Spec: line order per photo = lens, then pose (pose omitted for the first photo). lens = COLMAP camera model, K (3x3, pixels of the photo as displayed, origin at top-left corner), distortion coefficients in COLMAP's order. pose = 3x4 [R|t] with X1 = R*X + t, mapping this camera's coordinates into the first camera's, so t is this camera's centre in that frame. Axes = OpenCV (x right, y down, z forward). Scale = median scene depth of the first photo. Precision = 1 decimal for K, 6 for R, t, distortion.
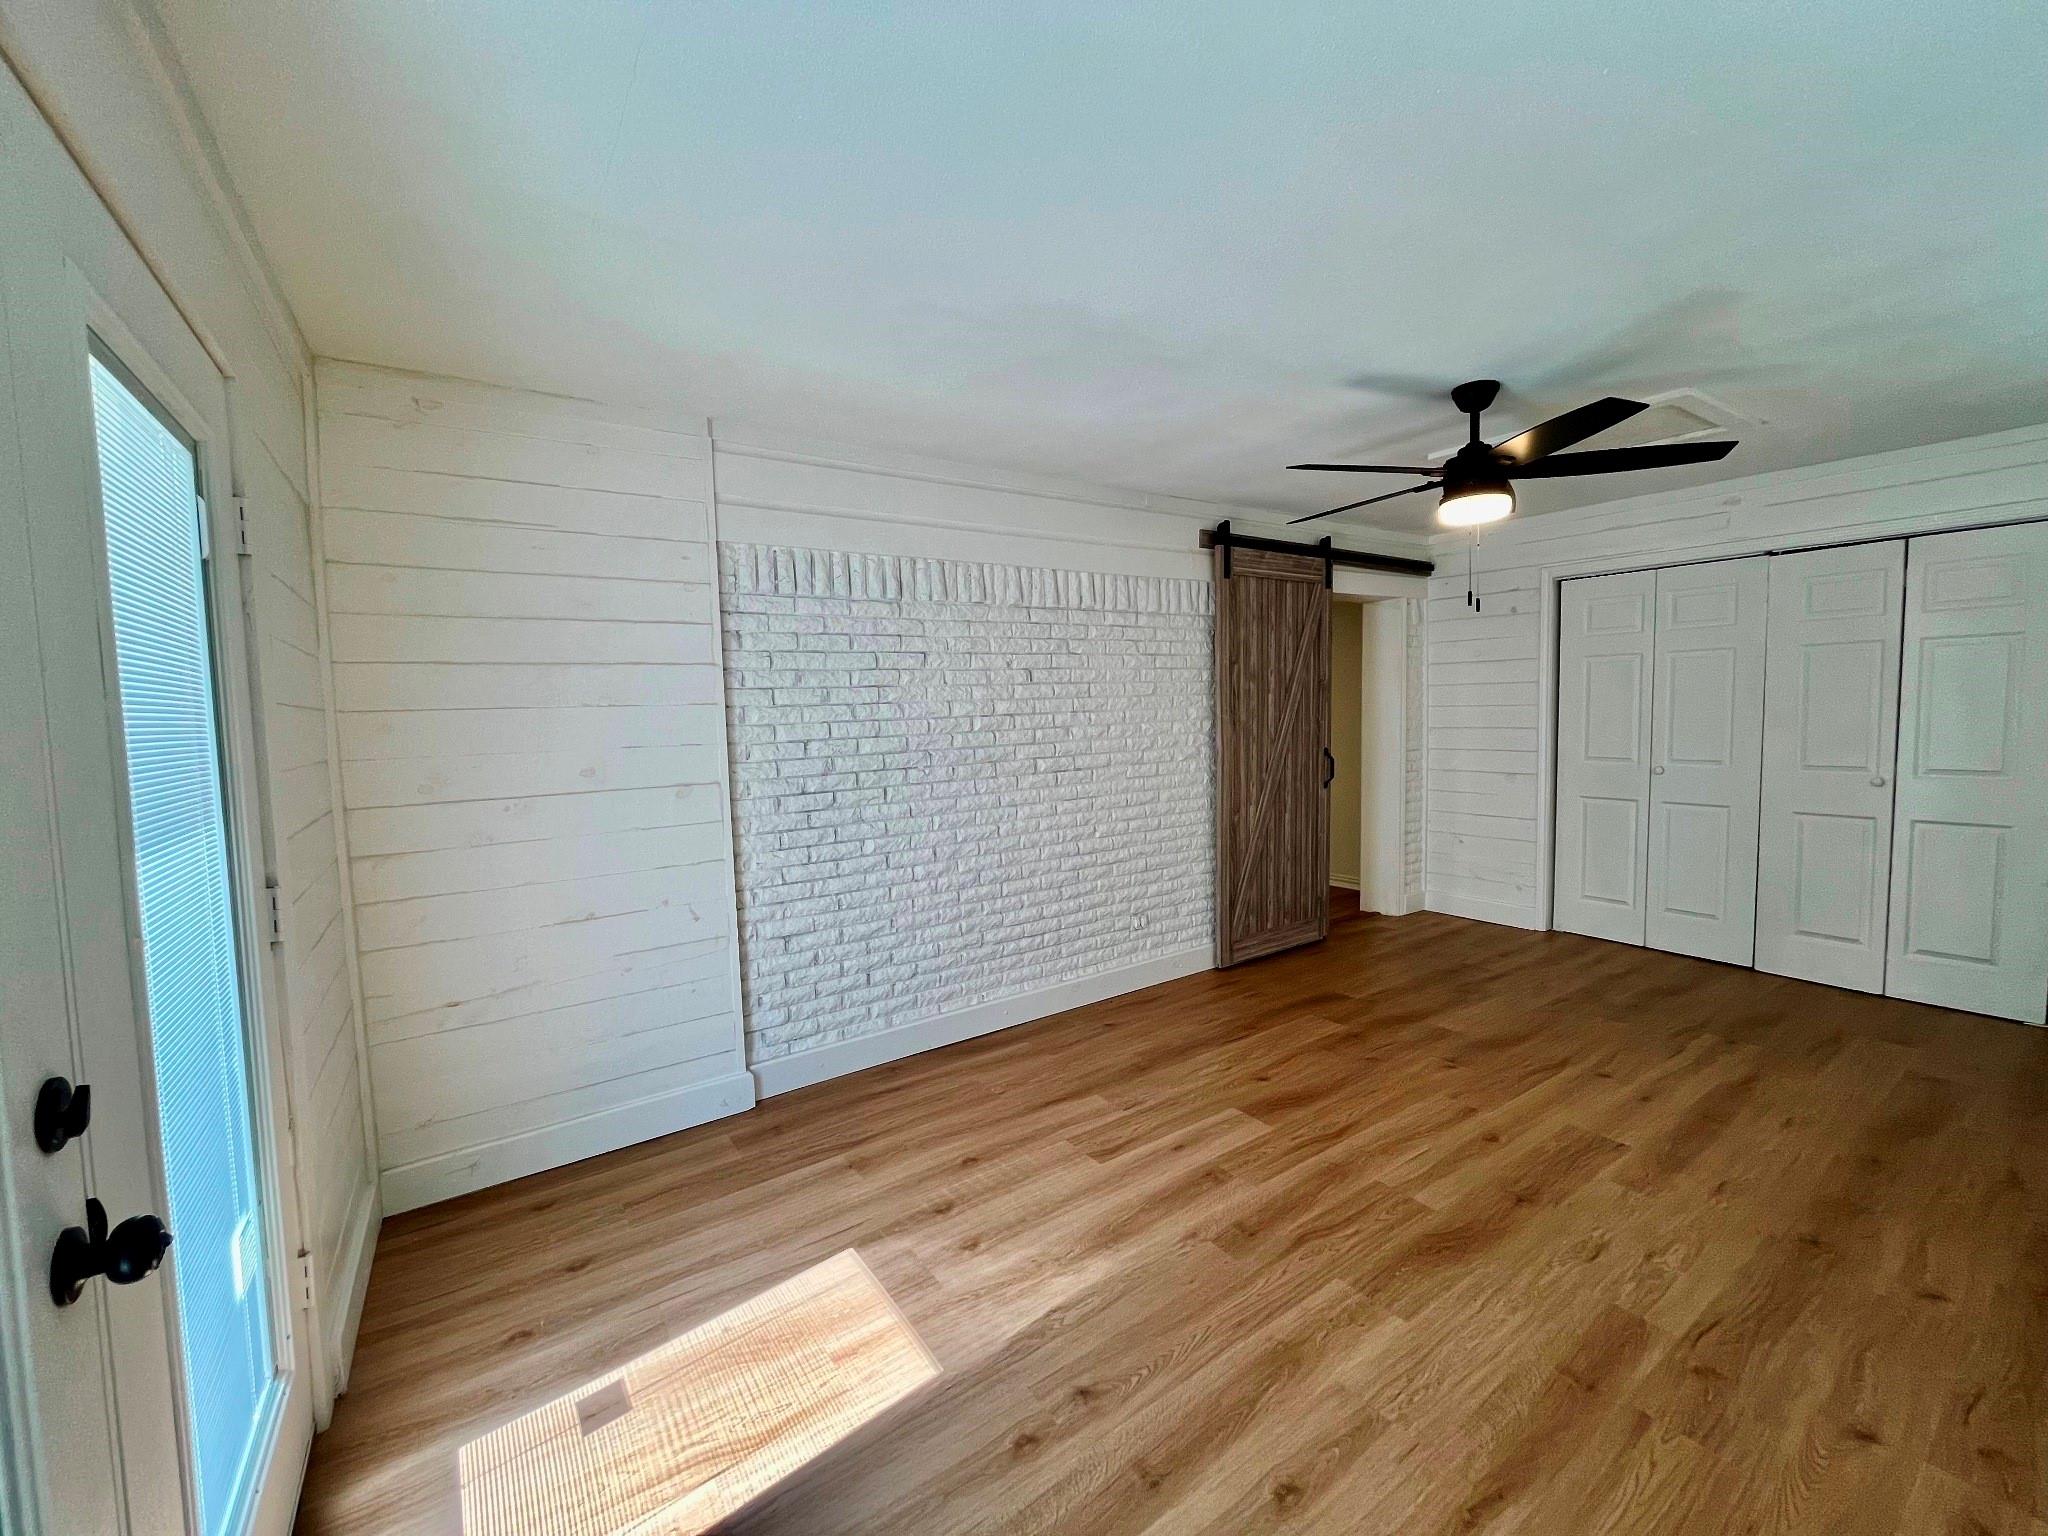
lens RADIAL K [[825.4, 0, 1020.0], [0, 825.4, 769.7], [0, 0, 1]] dist [-0.002014, -0.000242]
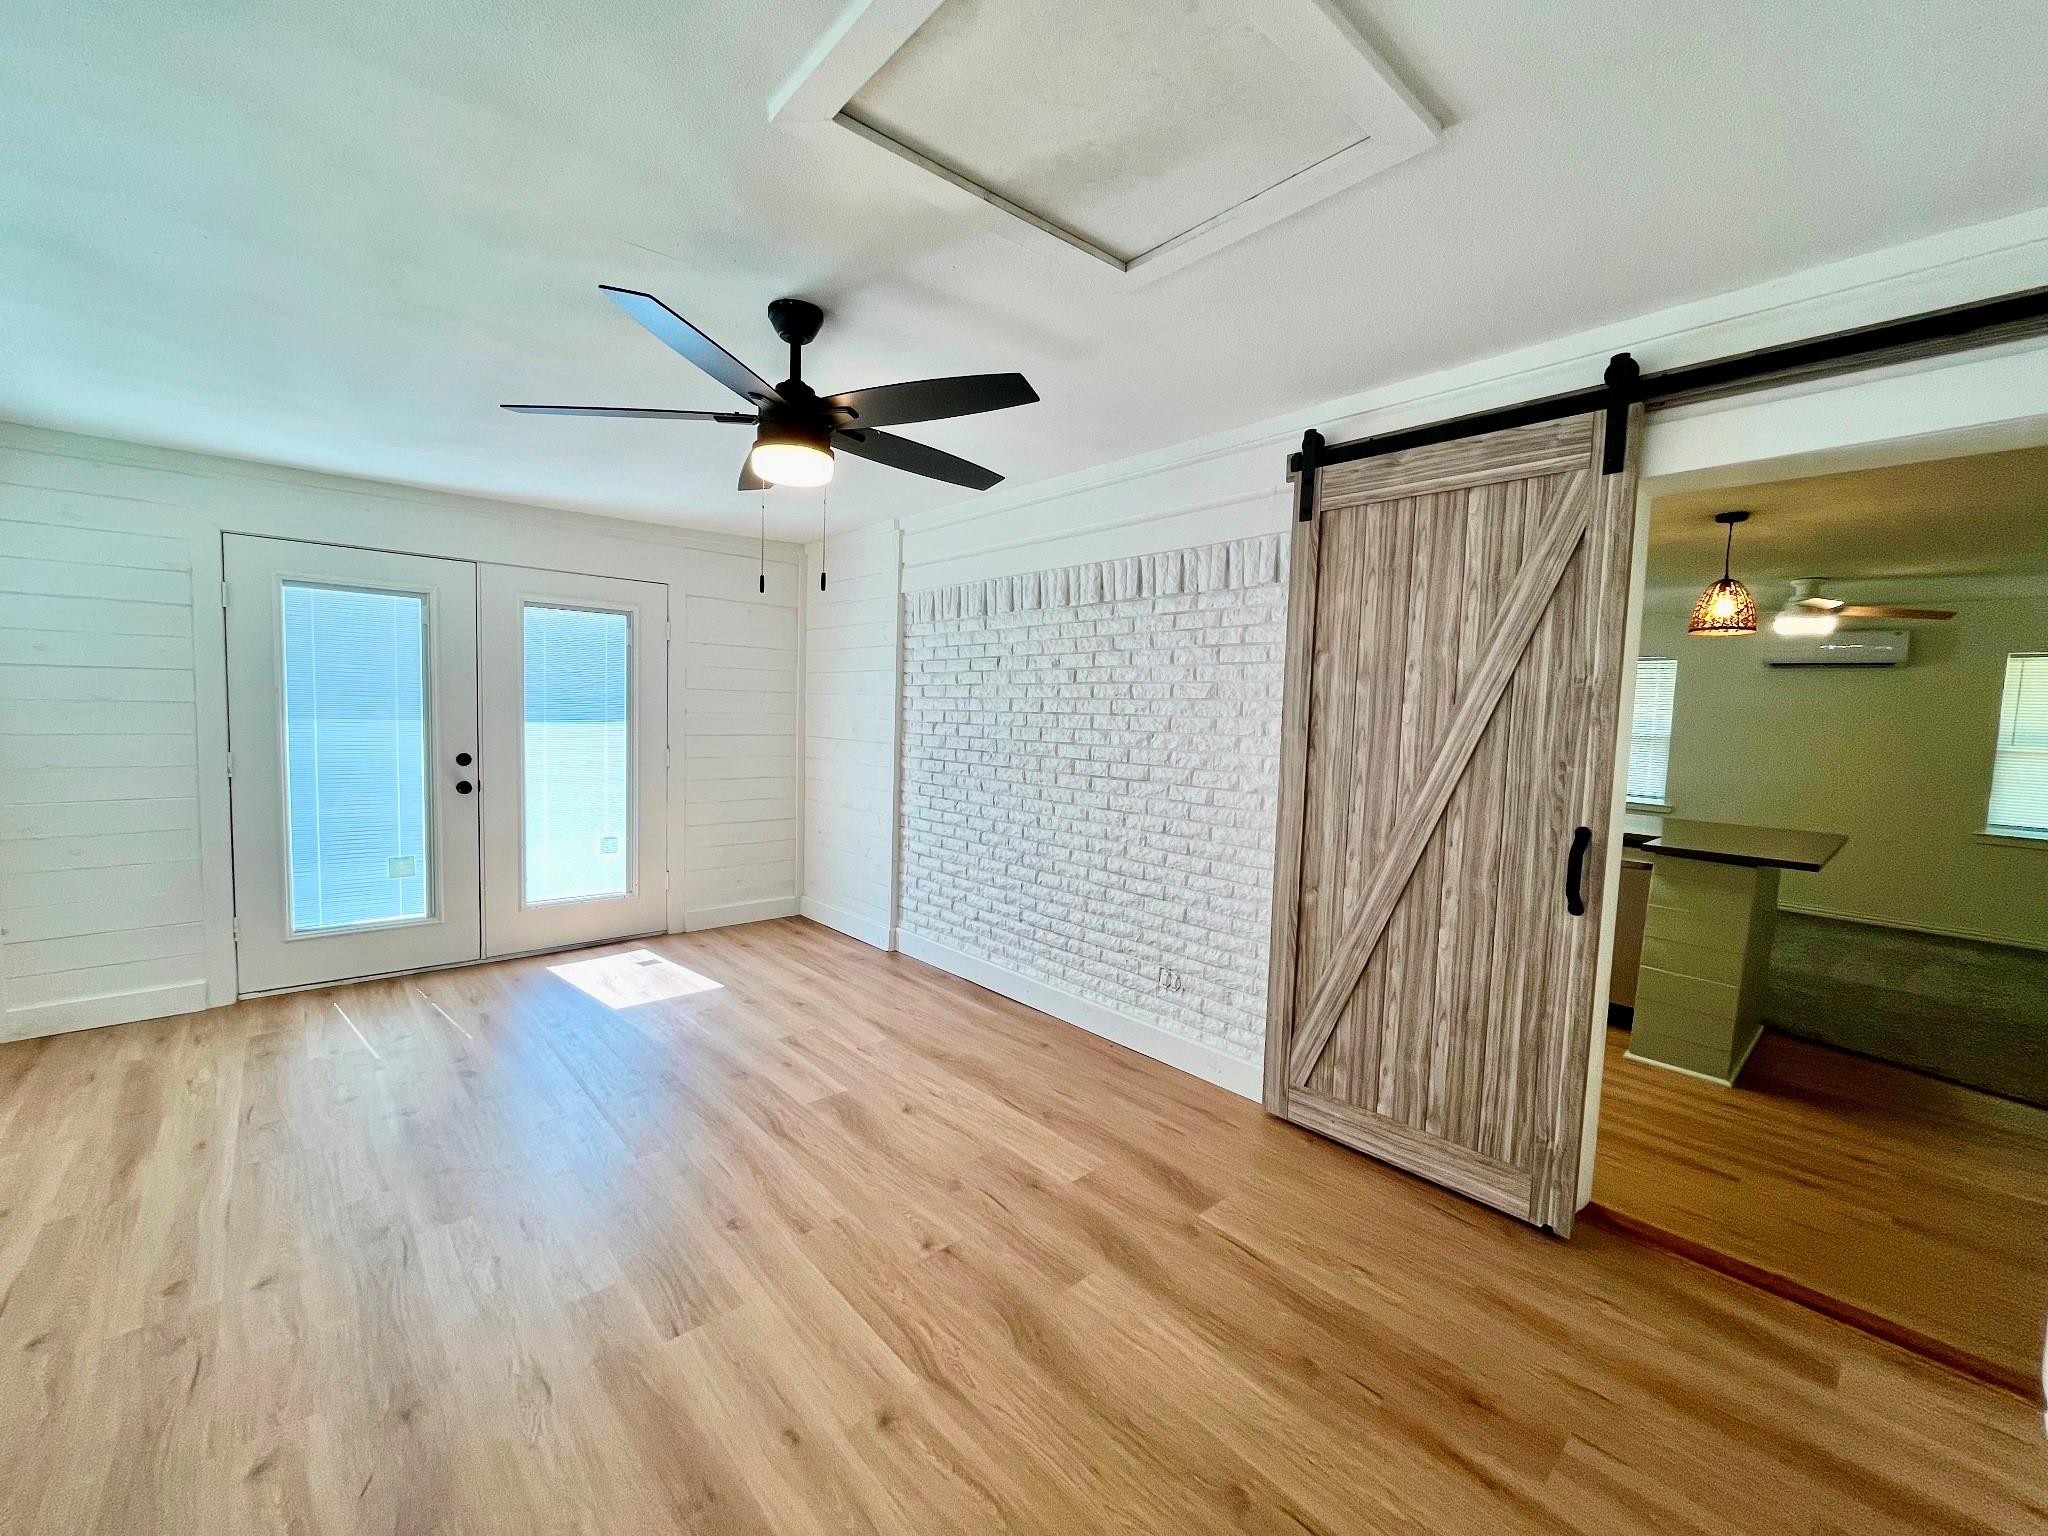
lens RADIAL K [[825.4, 0, 1020.0], [0, 825.4, 769.7], [0, 0, 1]] dist [-0.002014, -0.000242]
pose [[0.133180, 0.107476, -0.985247, 1.026402], [-0.103428, 0.990182, 0.094033, -0.091184], [0.985680, 0.089378, 0.142989, 0.828876]]
